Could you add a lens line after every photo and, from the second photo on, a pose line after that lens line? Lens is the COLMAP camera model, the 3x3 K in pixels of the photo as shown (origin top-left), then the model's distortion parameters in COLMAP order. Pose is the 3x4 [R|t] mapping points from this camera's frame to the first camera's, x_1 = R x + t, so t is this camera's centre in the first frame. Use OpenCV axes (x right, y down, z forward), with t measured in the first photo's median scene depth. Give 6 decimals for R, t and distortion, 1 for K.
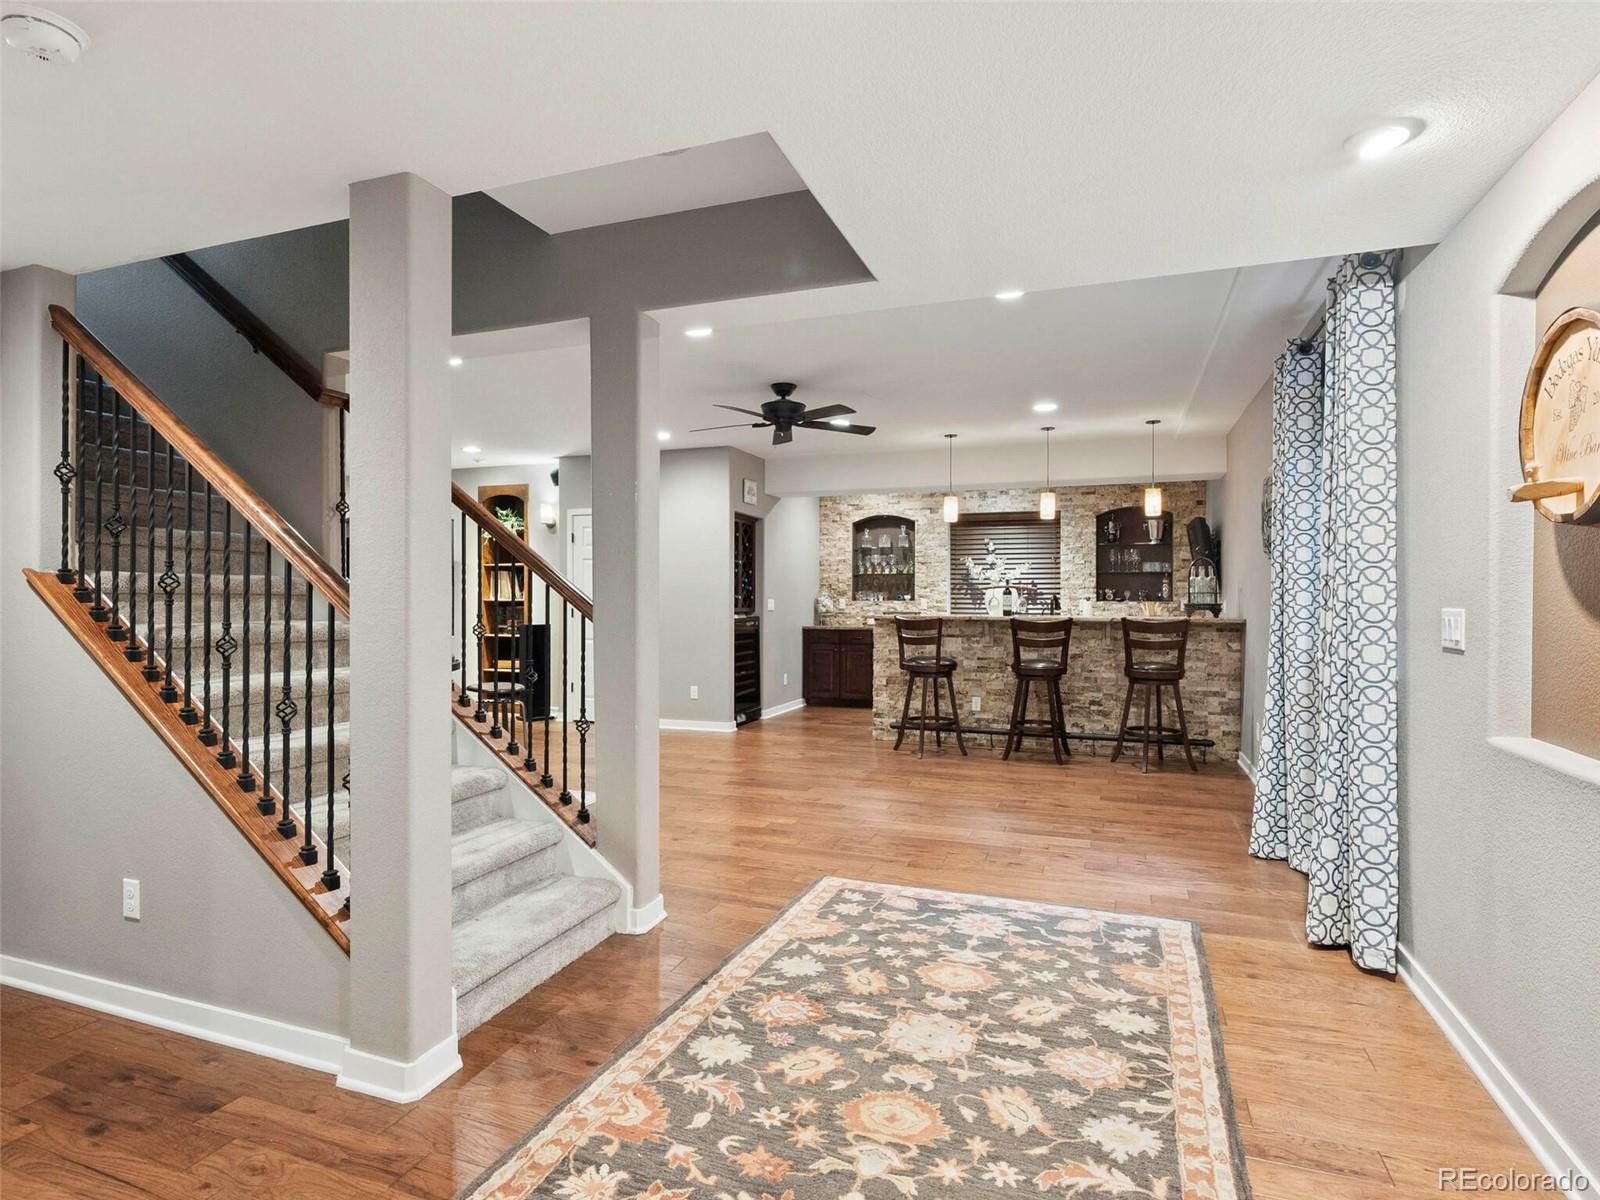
lens RADIAL K [[855.1, 0, 798.6], [0, 855.1, 596.6], [0, 0, 1]] dist [0.000547, -0.000001]
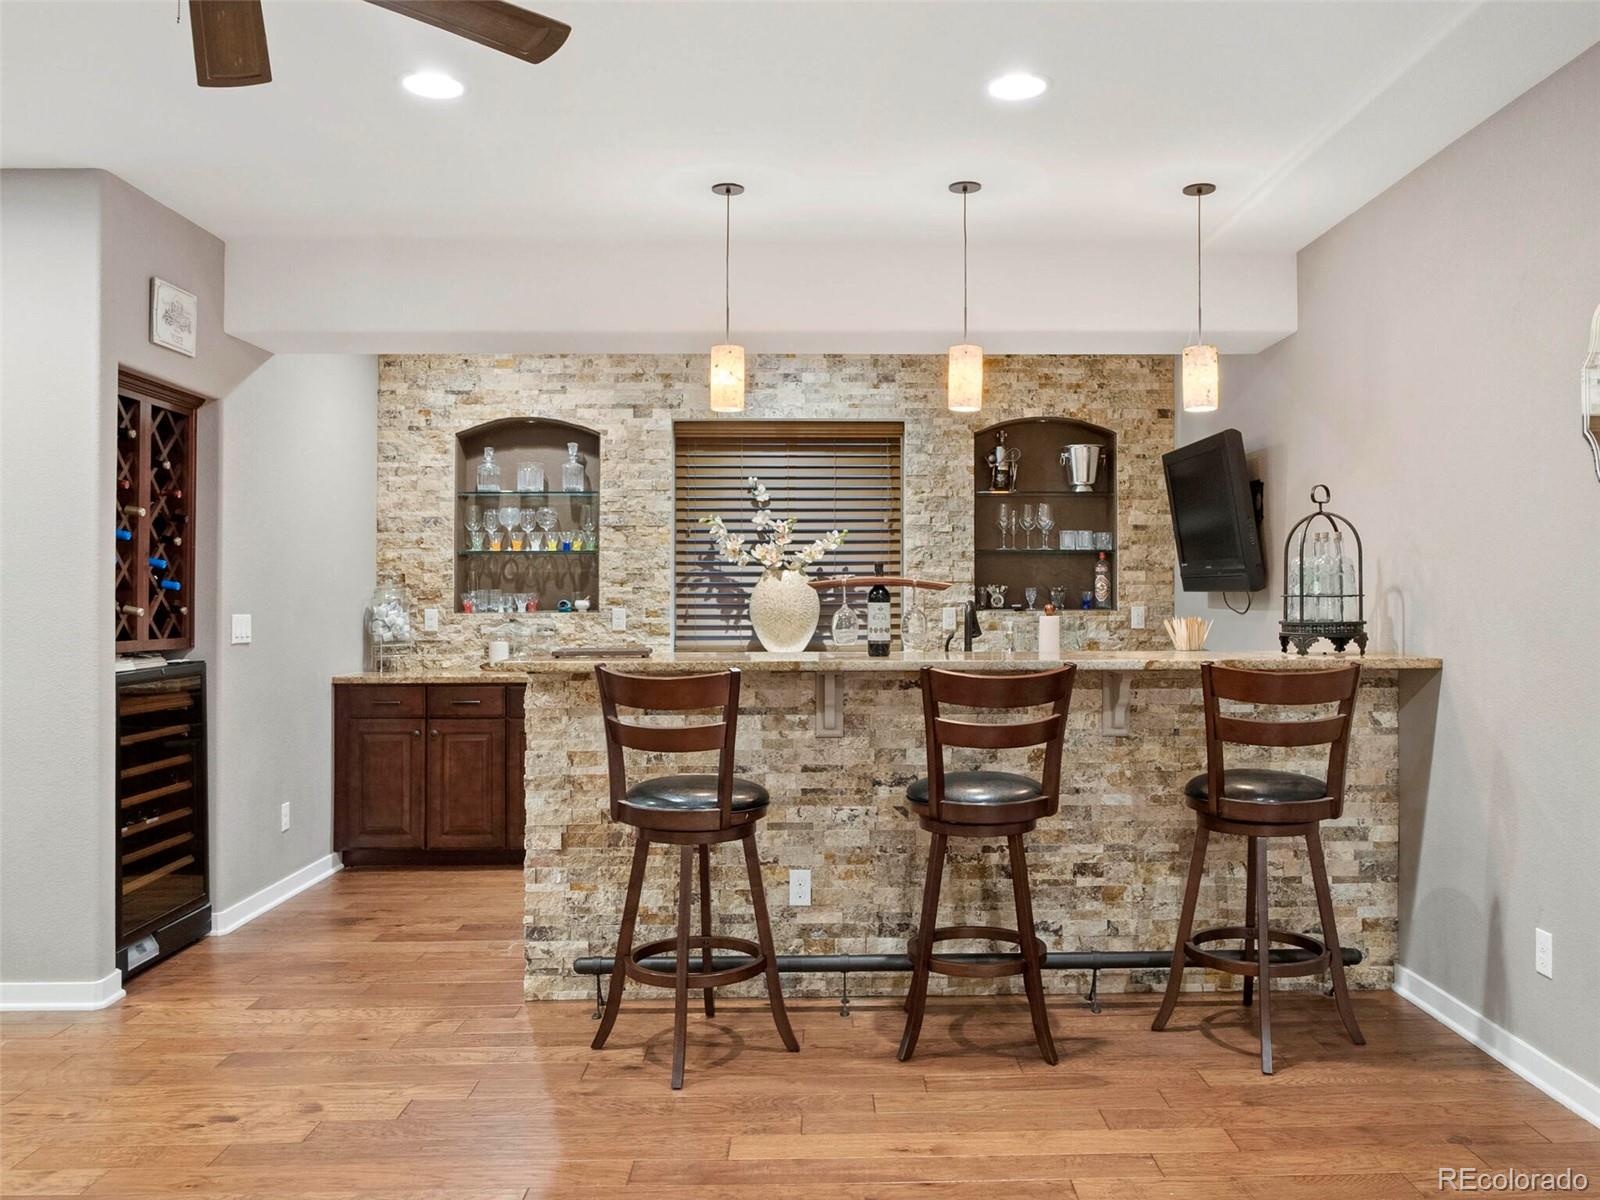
lens RADIAL K [[1248.2, 0, 749.4], [0, 1248.2, 572.9], [0, 0, 1]] dist [-0.025898, 0.005743]
pose [[0.952642, 0.001295, 0.304093, 0.013488], [0.003904, 0.999856, -0.016487, -0.004724], [-0.304071, 0.016893, 0.952500, 0.373605]]
